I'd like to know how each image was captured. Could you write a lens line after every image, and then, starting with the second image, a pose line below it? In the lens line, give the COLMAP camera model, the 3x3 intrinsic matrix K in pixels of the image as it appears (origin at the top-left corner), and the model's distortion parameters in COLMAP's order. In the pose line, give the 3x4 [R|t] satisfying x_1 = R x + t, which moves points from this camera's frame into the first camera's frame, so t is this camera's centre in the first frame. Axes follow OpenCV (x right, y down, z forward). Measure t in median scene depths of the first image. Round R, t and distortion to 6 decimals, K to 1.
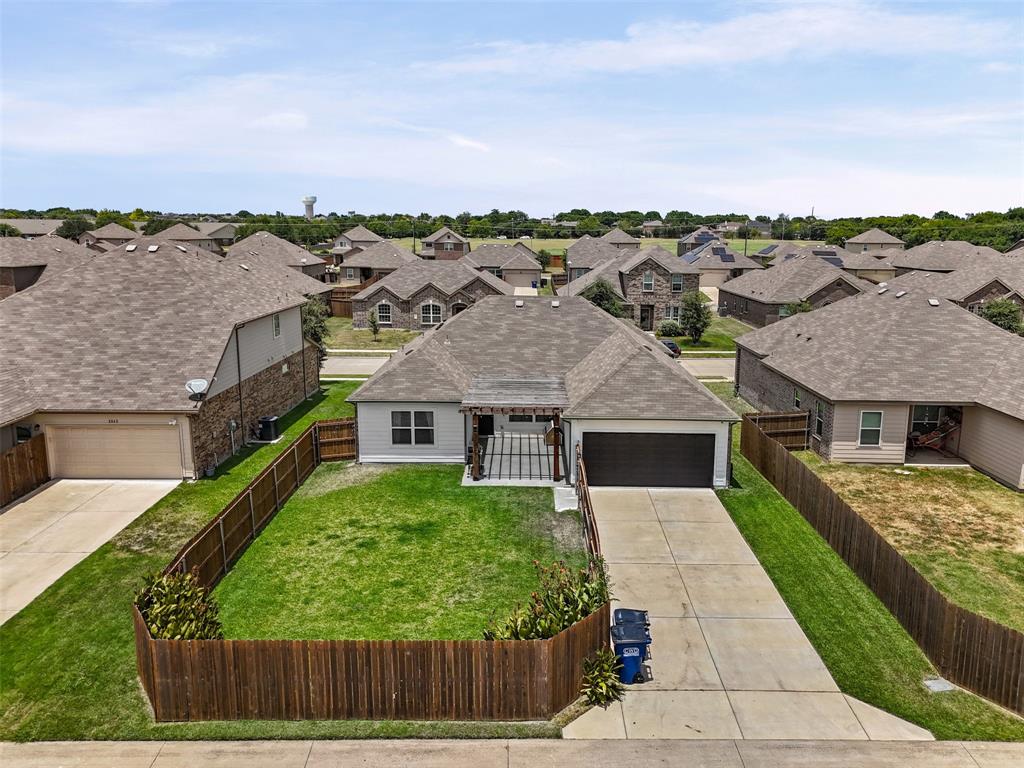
lens RADIAL K [[773.7, 0, 531.0], [0, 773.7, 359.7], [0, 0, 1]] dist [0.043896, -0.014581]
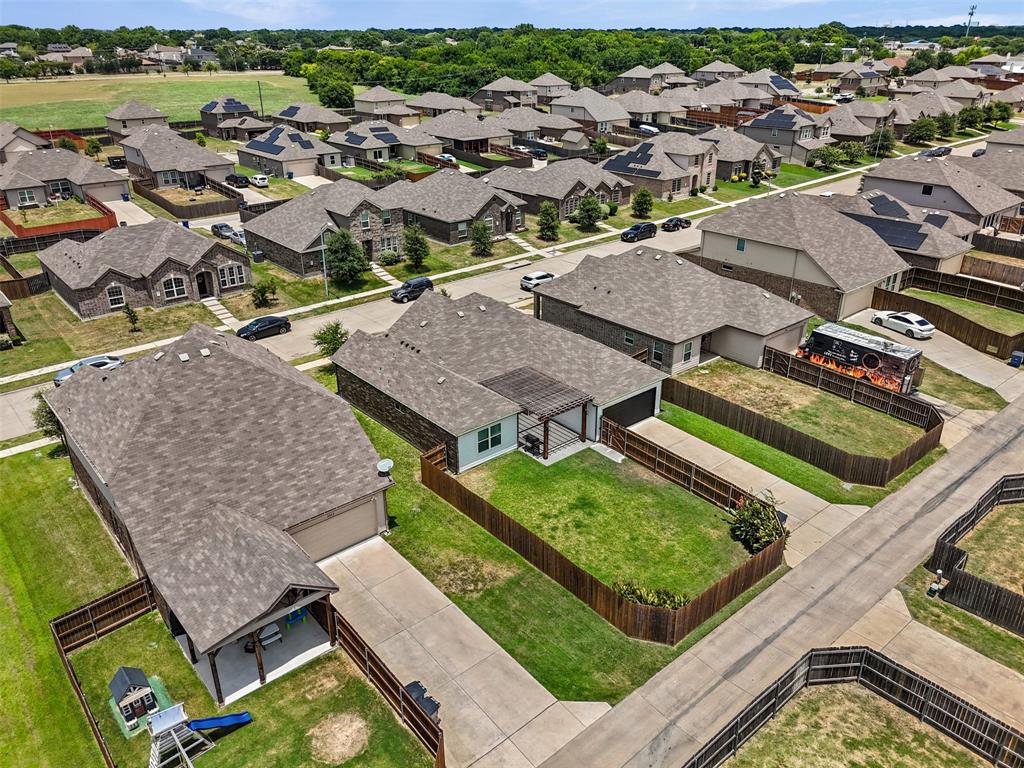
lens RADIAL K [[771.5, 0, 514.0], [0, 771.5, 356.7], [0, 0, 1]] dist [0.046433, -0.005338]
pose [[0.763680, -0.264699, 0.588836, -0.974618], [0.121164, 0.954640, 0.271997, -0.462383], [-0.634124, -0.136372, 0.761111, -0.085625]]
